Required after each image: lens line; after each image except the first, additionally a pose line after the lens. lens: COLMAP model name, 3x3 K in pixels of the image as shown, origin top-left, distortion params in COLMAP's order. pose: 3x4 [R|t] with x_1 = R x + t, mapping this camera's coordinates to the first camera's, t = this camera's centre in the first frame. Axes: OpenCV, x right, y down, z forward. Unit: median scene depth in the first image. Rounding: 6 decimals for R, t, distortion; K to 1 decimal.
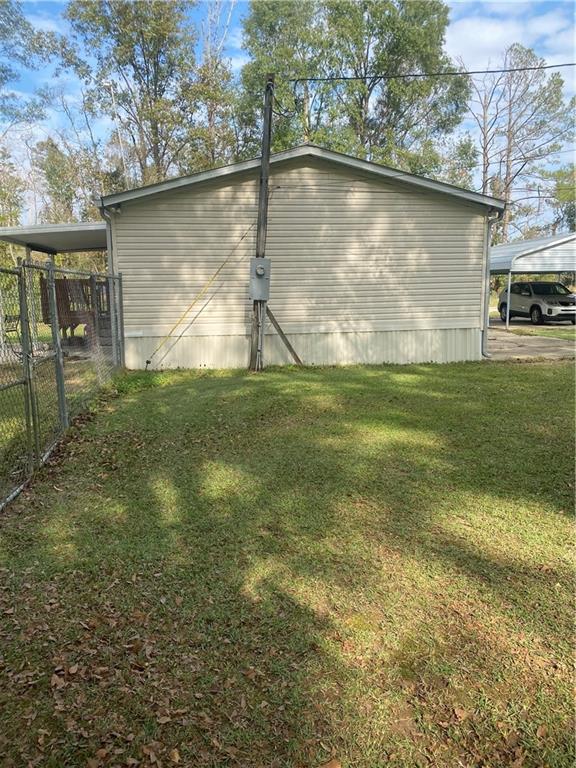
lens RADIAL K [[583.0, 0, 288.7], [0, 583.0, 389.2], [0, 0, 1]] dist [0.023380, -0.021370]
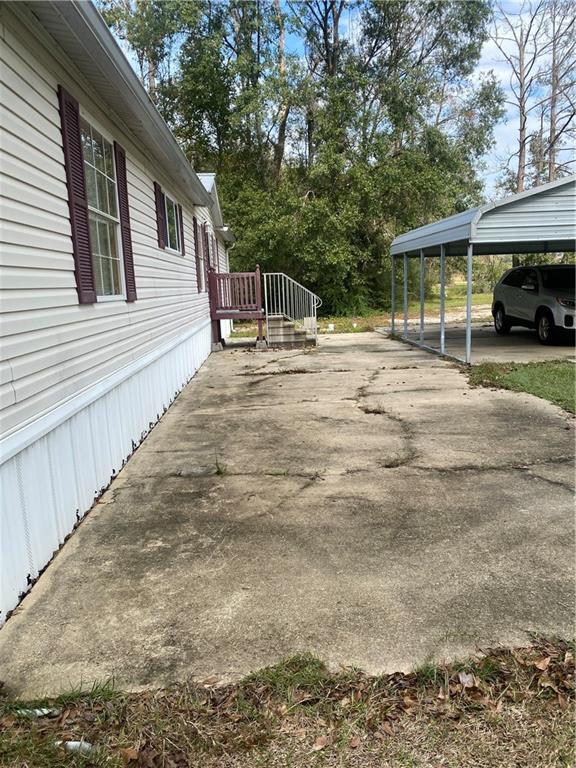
lens RADIAL K [[583.0, 0, 297.7], [0, 583.0, 387.7], [0, 0, 1]] dist [0.023380, -0.021370]
pose [[0.996083, -0.008940, -0.087965, 0.121525], [0.009746, 0.999914, 0.008744, -0.038756], [0.087879, -0.009567, 0.996085, 0.221182]]
